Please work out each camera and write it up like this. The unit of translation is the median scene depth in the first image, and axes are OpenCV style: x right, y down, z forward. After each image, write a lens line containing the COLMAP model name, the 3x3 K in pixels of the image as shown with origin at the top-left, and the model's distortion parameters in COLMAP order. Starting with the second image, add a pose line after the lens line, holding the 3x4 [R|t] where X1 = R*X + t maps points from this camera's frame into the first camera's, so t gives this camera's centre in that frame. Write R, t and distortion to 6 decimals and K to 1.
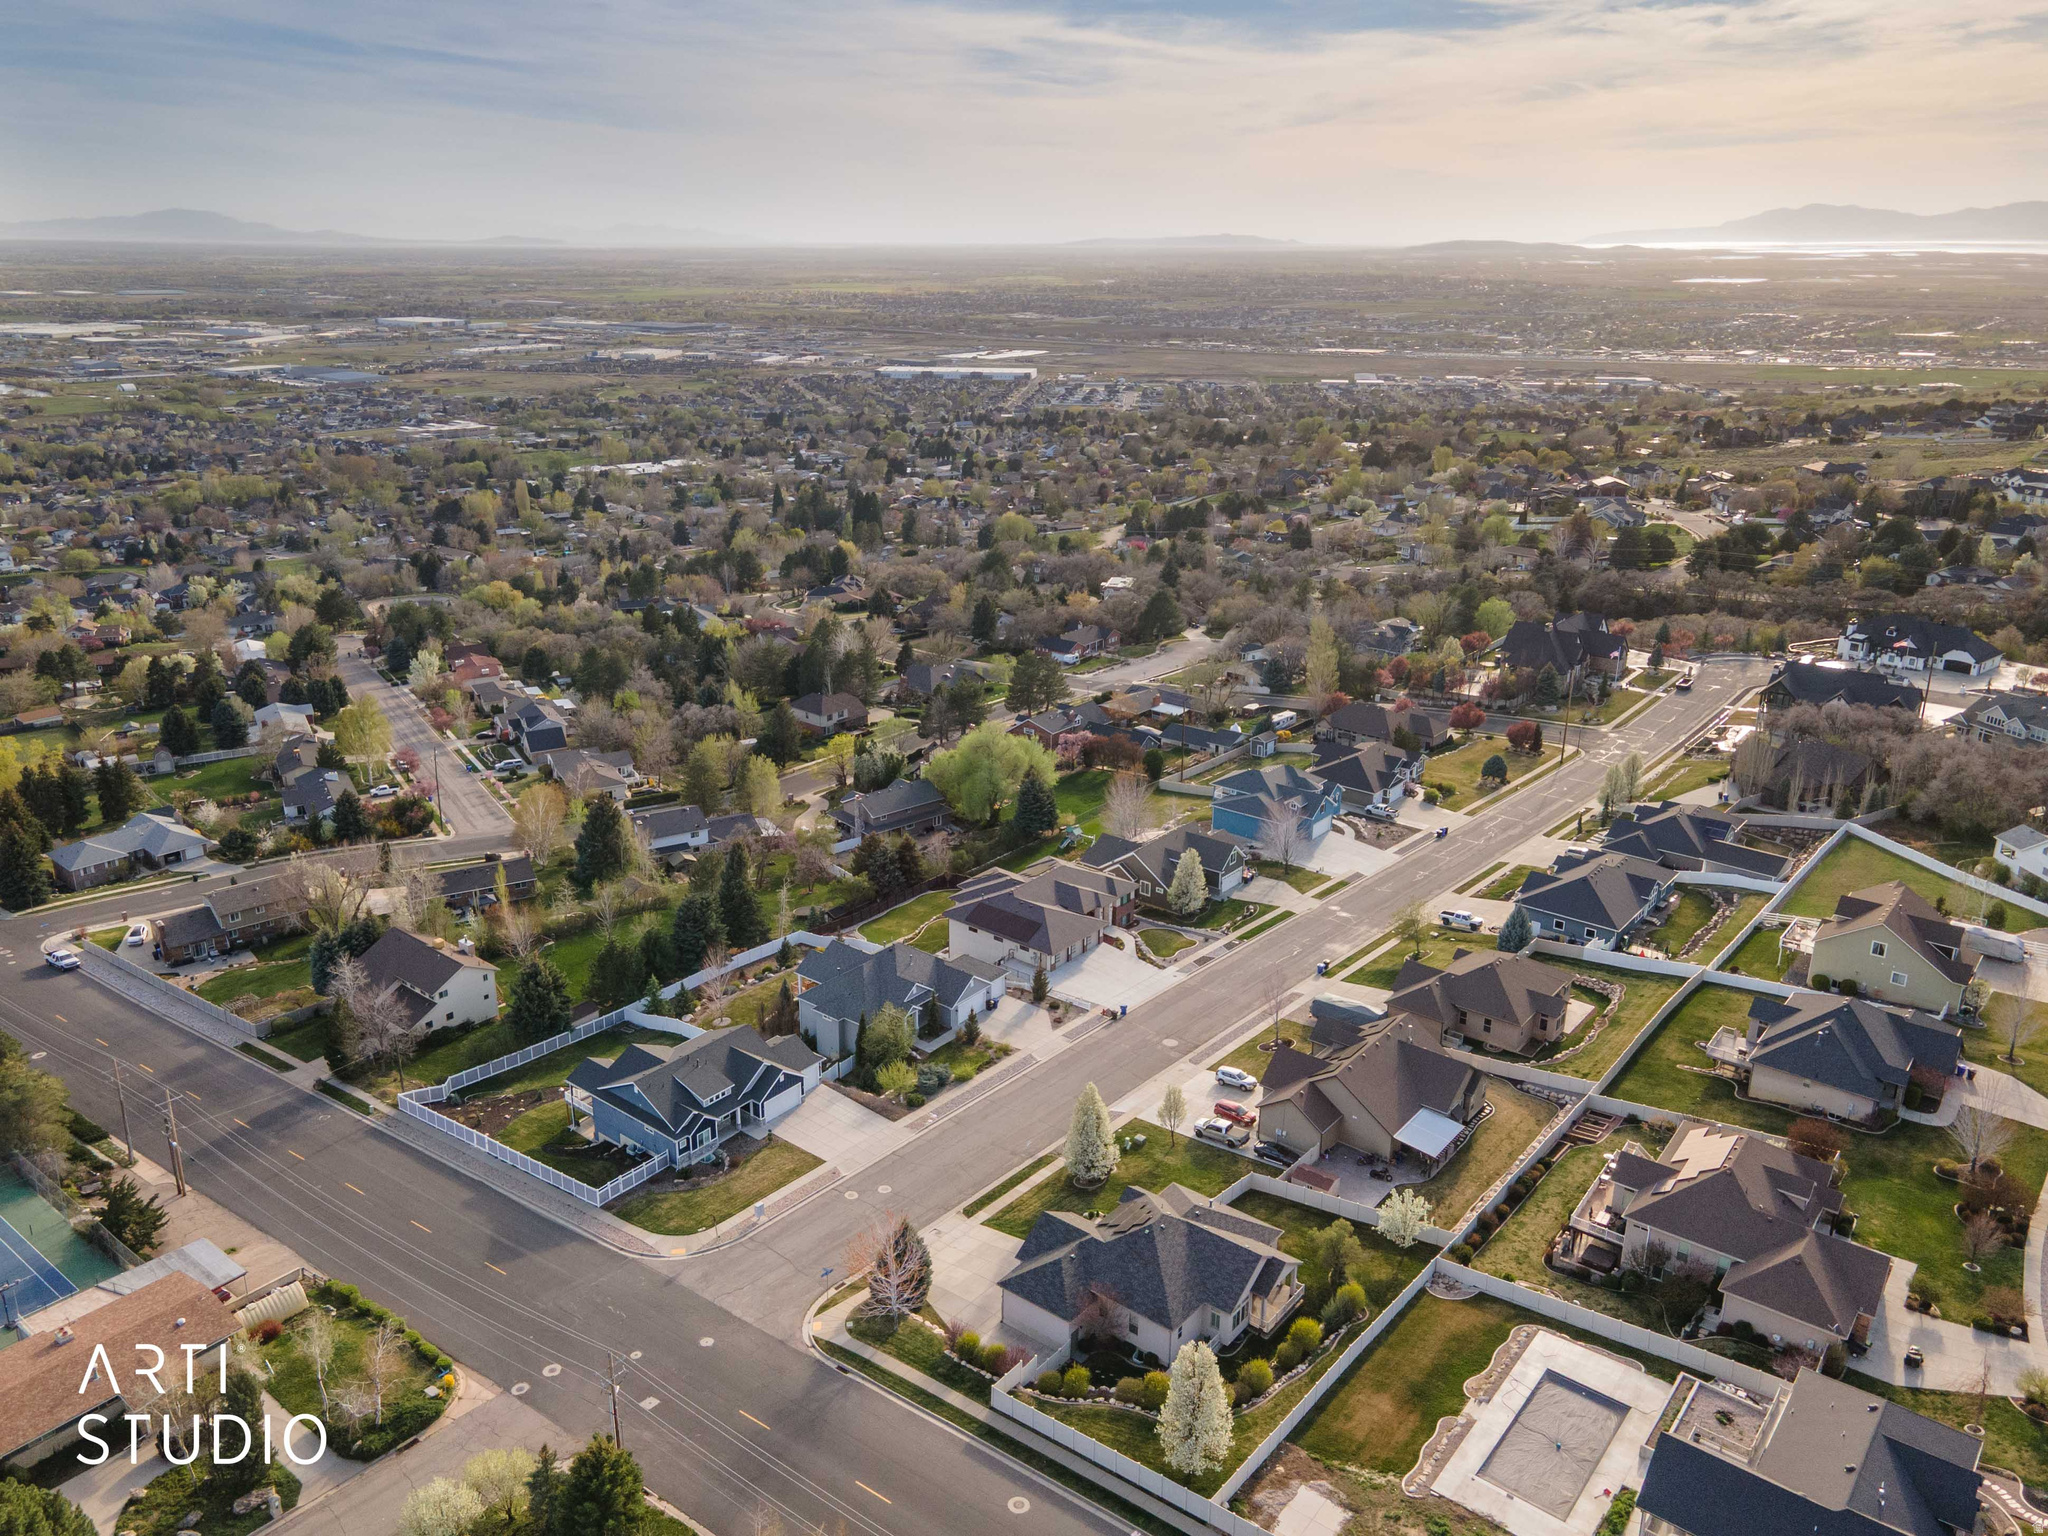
lens RADIAL K [[1531.5, 0, 976.7], [0, 1531.5, 765.6], [0, 0, 1]] dist [0.030552, 0.038134]
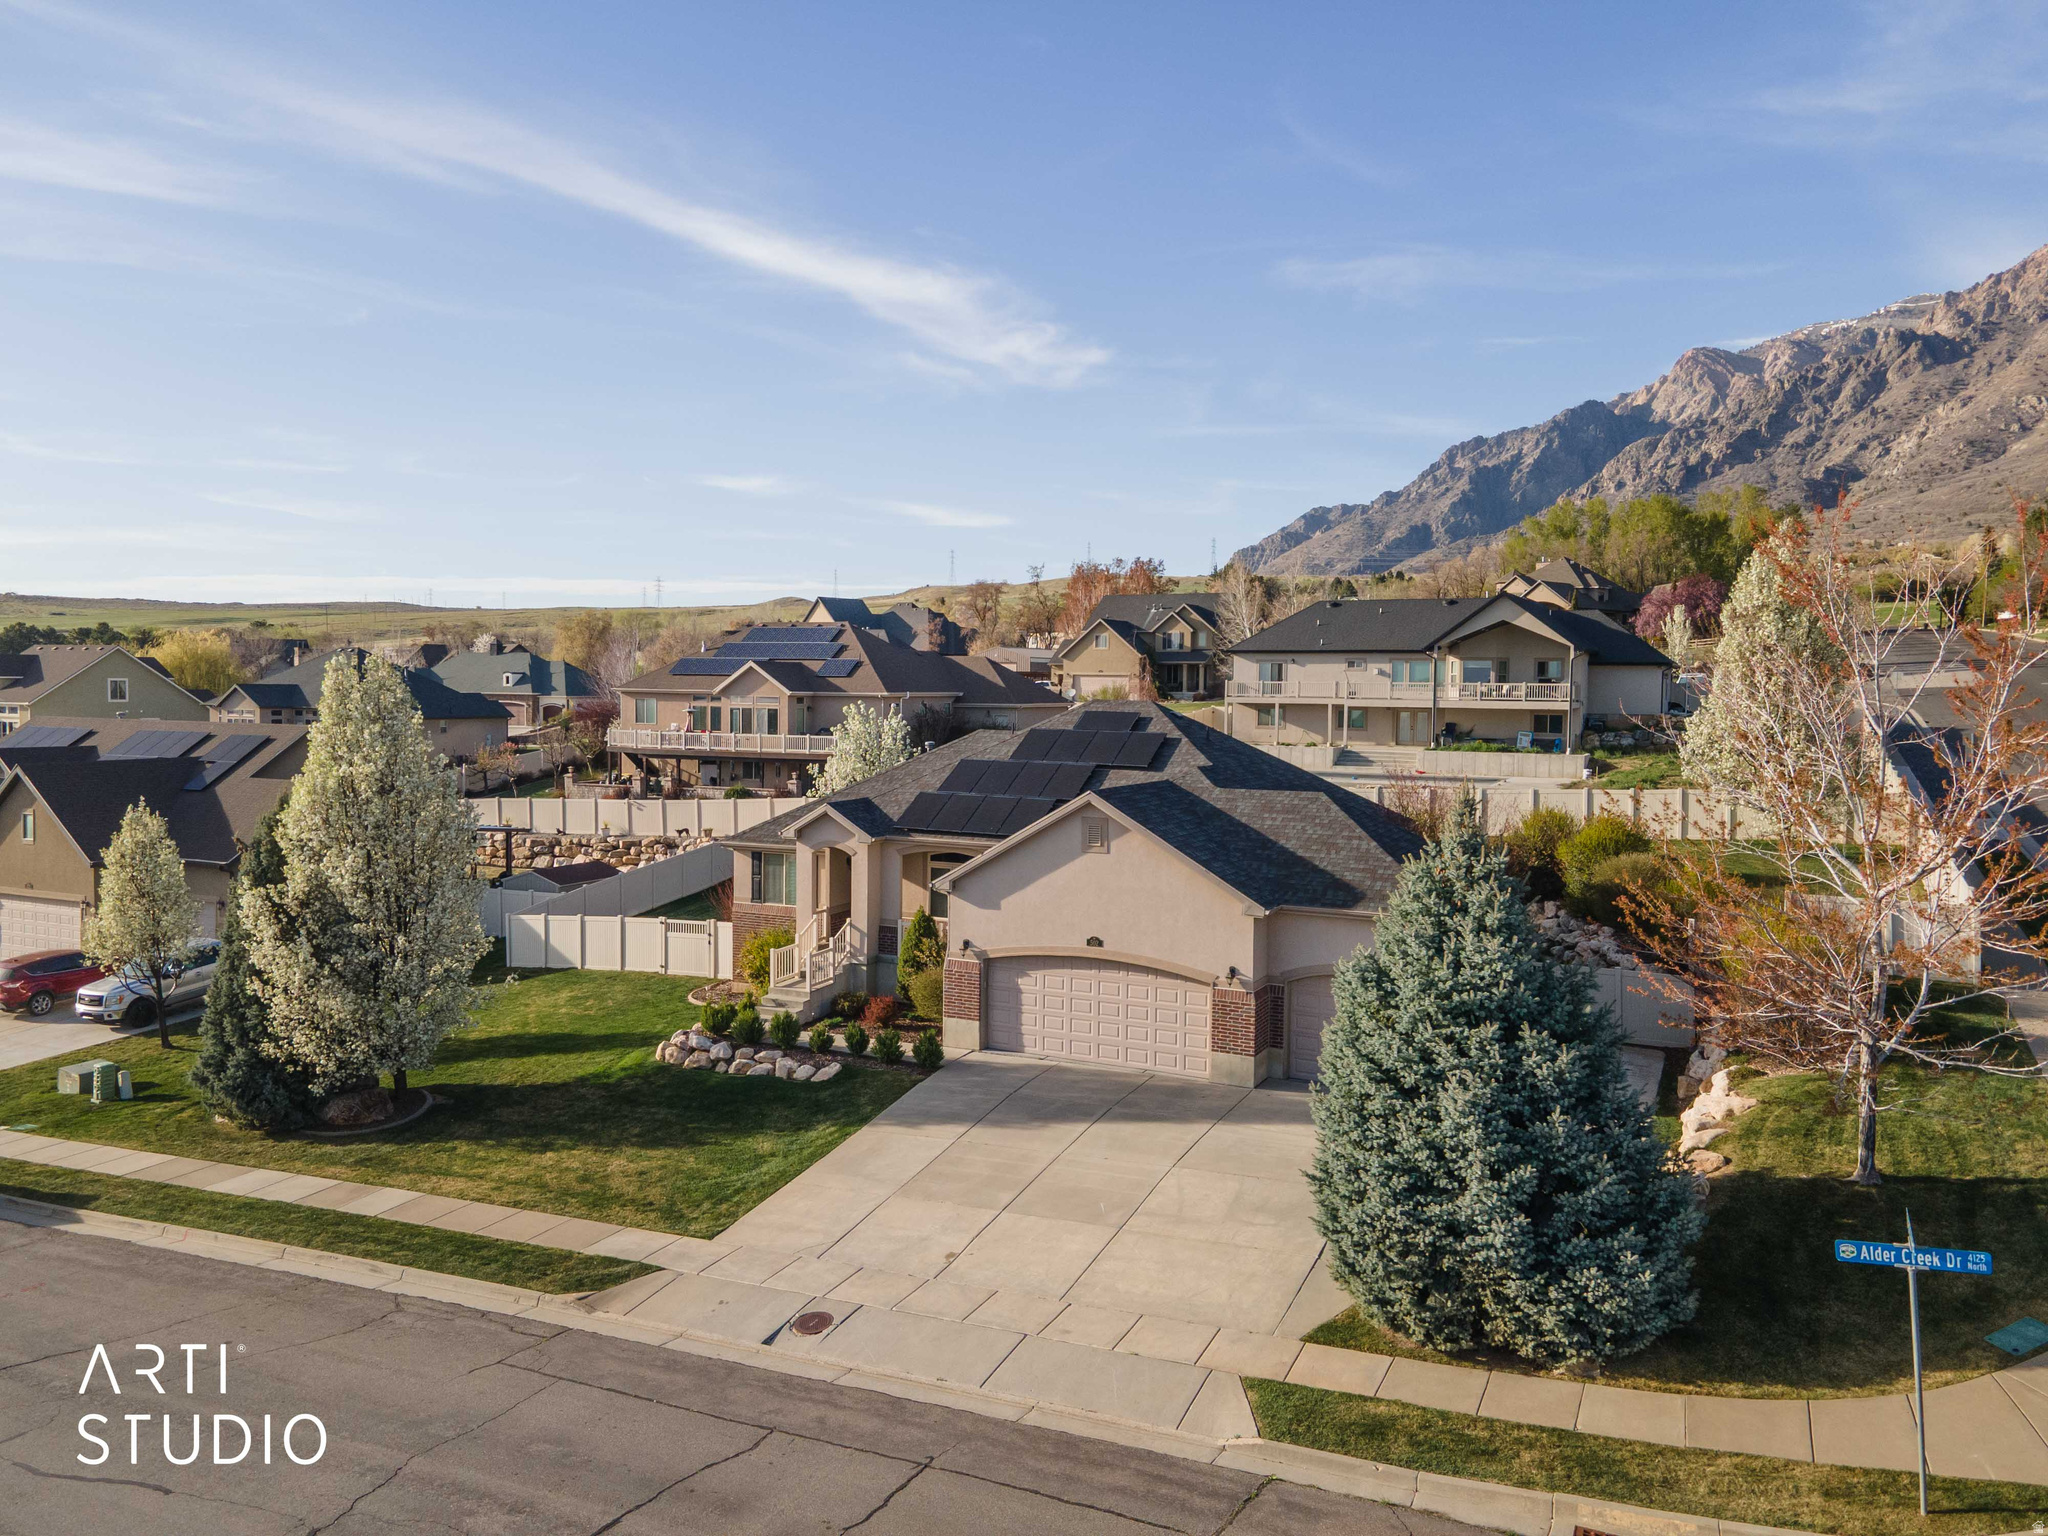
lens RADIAL K [[1494.3, 0, 1003.1], [0, 1494.3, 758.9], [0, 0, 1]] dist [0.024466, 0.033785]
pose [[-0.223363, -0.054092, 0.973233, -0.114974], [0.311683, 0.942074, 0.123893, 0.147432], [-0.923560, 0.331014, -0.193565, 0.626708]]
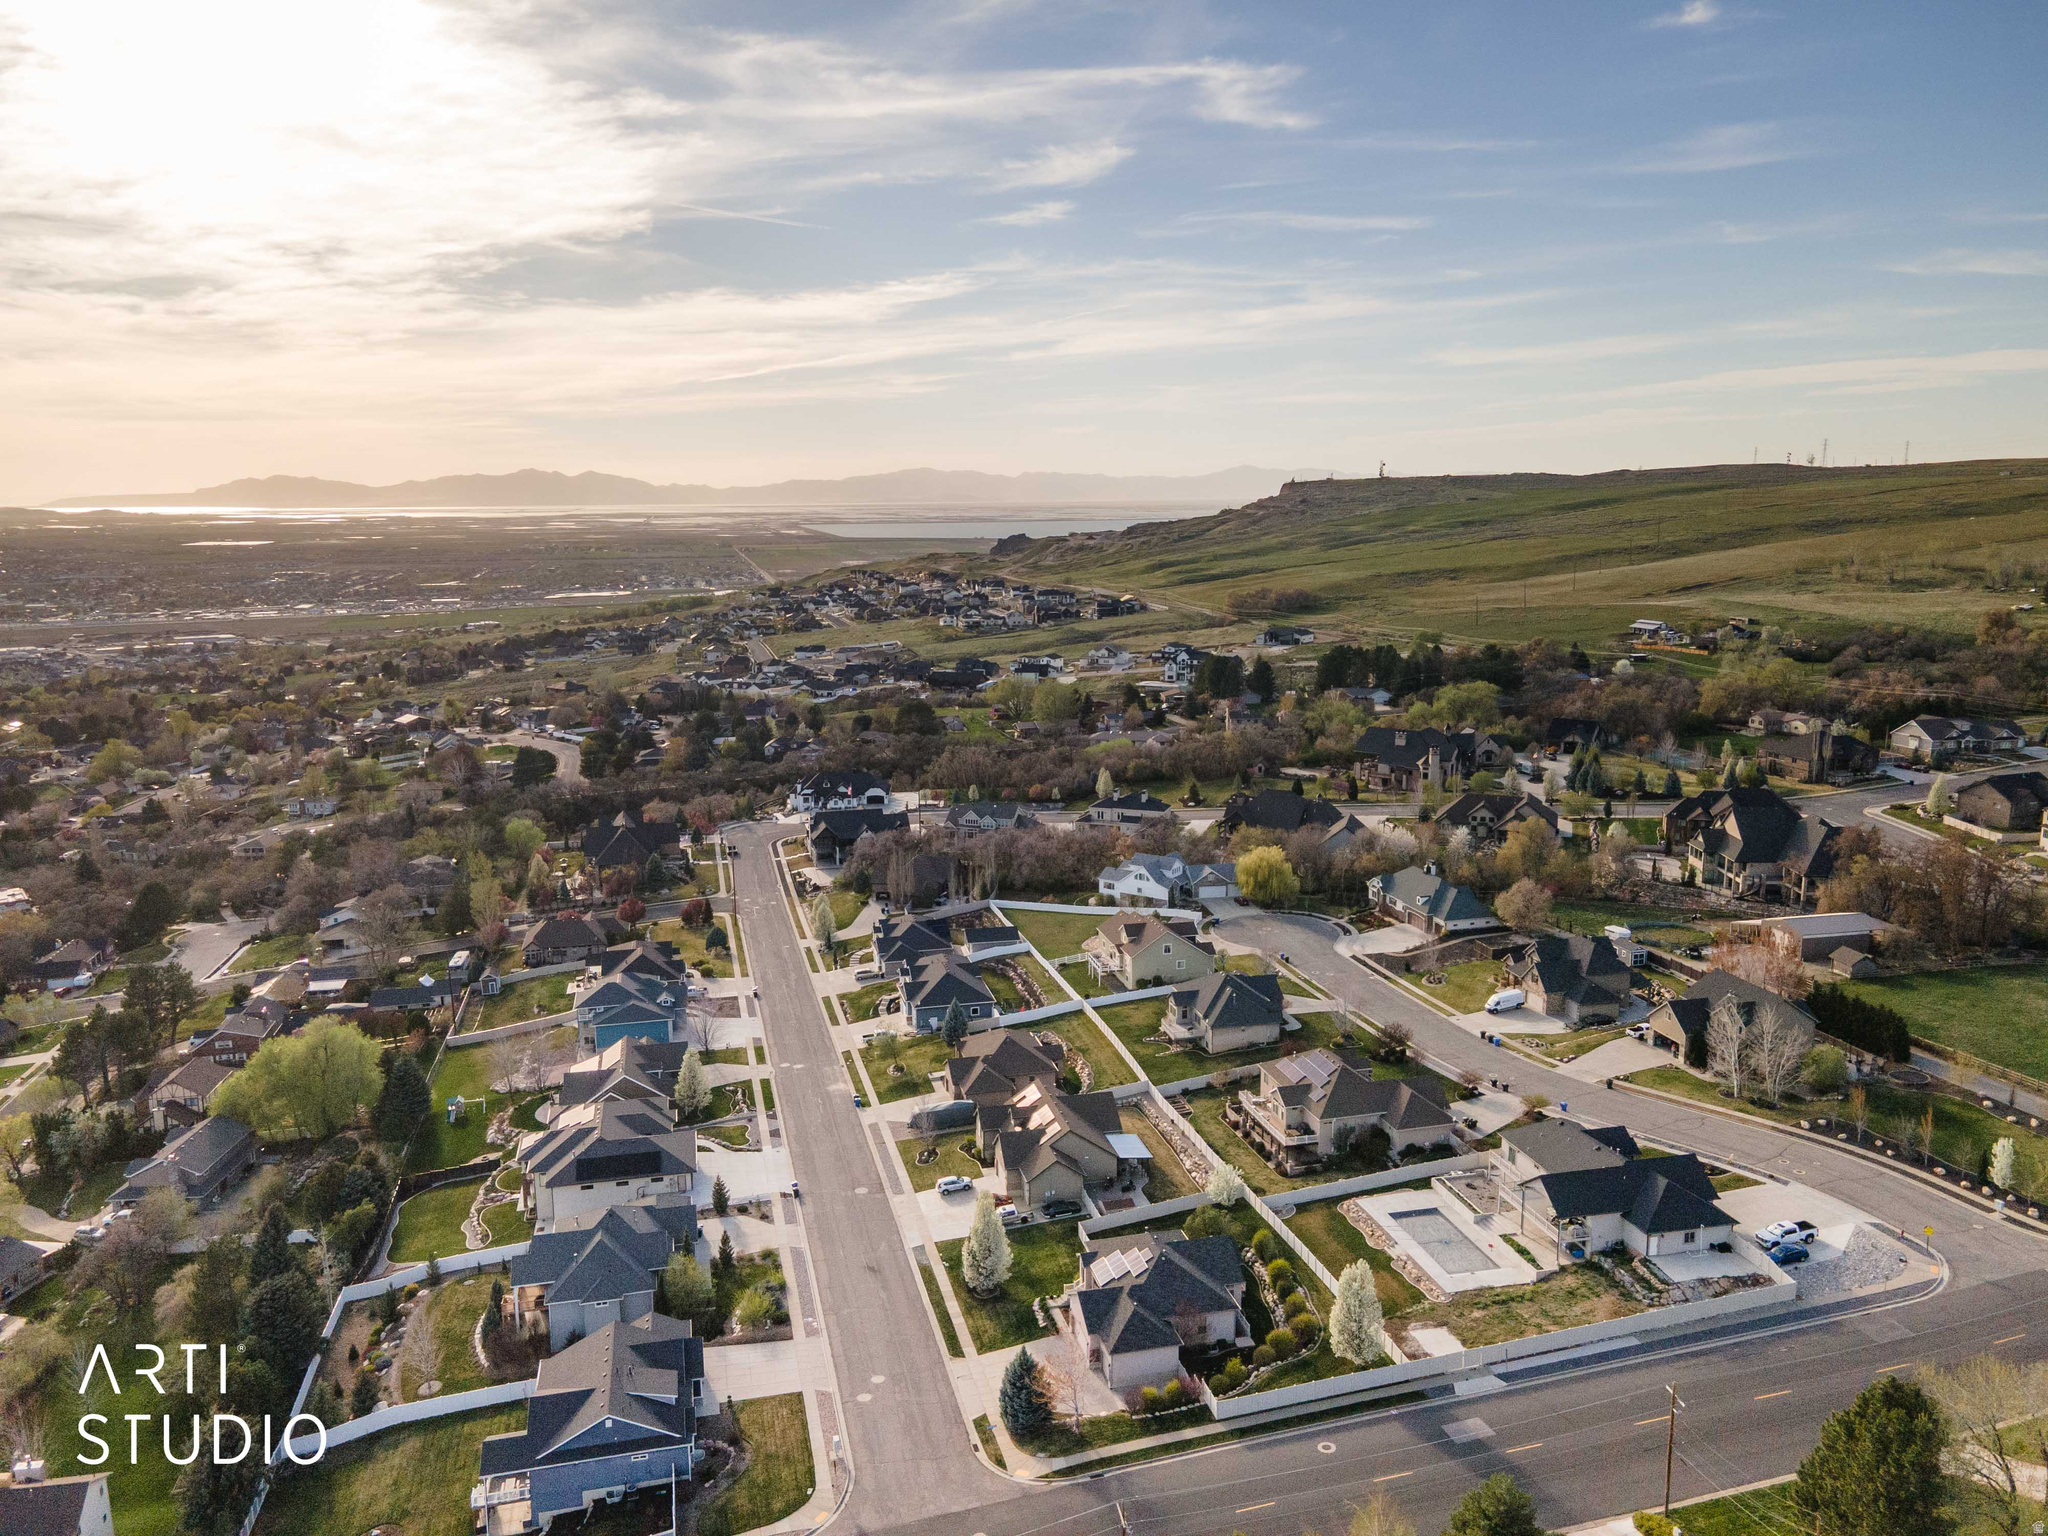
lens RADIAL K [[1501.3, 0, 1001.5], [0, 1501.3, 725.2], [0, 0, 1]] dist [0.075940, -0.065801]
pose [[0.613415, -0.131834, 0.778680, -0.489228], [0.271641, 0.961031, -0.051282, -0.045772], [-0.741575, 0.242979, 0.625322, 0.131184]]
